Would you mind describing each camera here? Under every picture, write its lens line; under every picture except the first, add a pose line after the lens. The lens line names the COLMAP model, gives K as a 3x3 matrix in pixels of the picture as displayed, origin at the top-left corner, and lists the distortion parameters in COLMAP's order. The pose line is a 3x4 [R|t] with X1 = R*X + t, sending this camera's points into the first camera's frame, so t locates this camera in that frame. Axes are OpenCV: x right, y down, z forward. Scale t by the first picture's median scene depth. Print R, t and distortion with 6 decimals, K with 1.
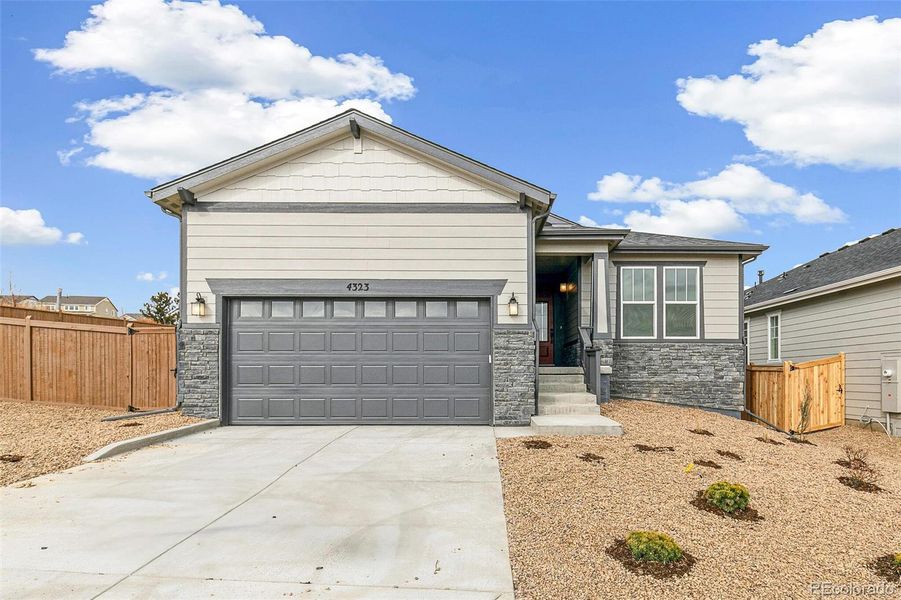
lens RADIAL K [[408.7, 0, 441.3], [0, 408.7, 350.3], [0, 0, 1]] dist [0.006477, 0.000224]
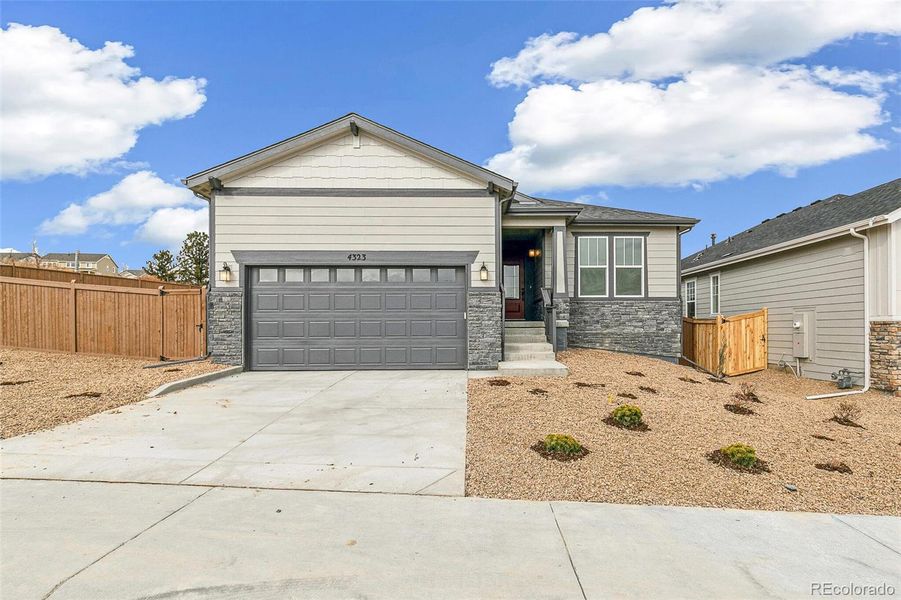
lens RADIAL K [[404.2, 0, 450.5], [0, 404.2, 300.0], [0, 0, 1]] dist [0.006451, 0.000383]
pose [[0.999005, -0.001606, 0.044579, 0.021078], [0.001936, 0.999971, -0.007354, -0.016484], [-0.044566, 0.007433, 0.998979, -0.212814]]
